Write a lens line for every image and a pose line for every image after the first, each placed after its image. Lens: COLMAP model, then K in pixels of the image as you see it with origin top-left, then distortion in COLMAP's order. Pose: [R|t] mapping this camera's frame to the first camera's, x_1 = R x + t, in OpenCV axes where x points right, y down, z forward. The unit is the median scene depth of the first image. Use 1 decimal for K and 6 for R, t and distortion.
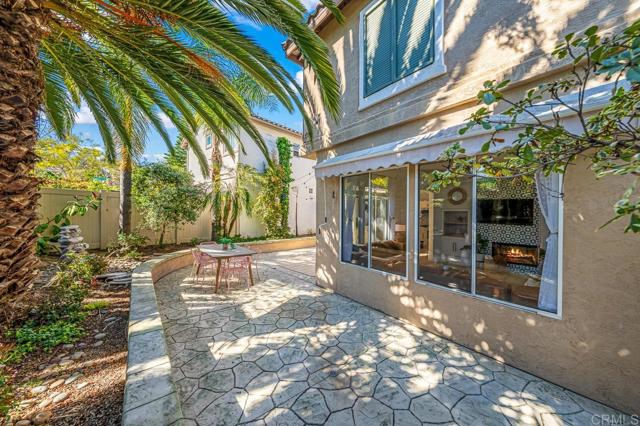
lens RADIAL K [[217.8, 0, 320.0], [0, 217.8, 213.0], [0, 0, 1]] dist [-0.002091, -0.000075]
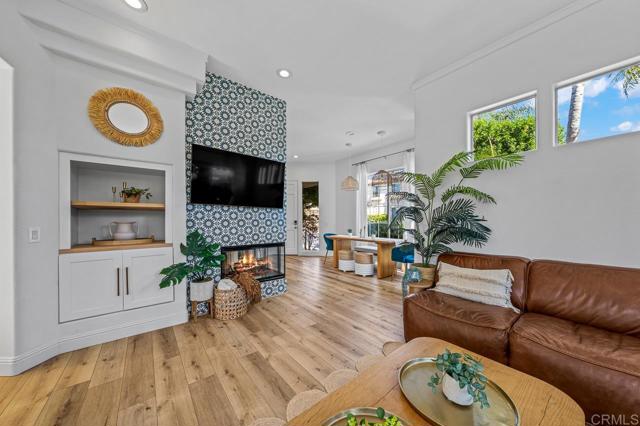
lens RADIAL K [[222.0, 0, 327.3], [0, 222.0, 220.2], [0, 0, 1]] dist [-0.000773, -0.000030]
pose [[-0.014610, -0.000157, 0.999893, 0.308304], [0.010006, 0.999950, 0.000303, 0.074463], [-0.999843, 0.010010, -0.014608, 0.733944]]
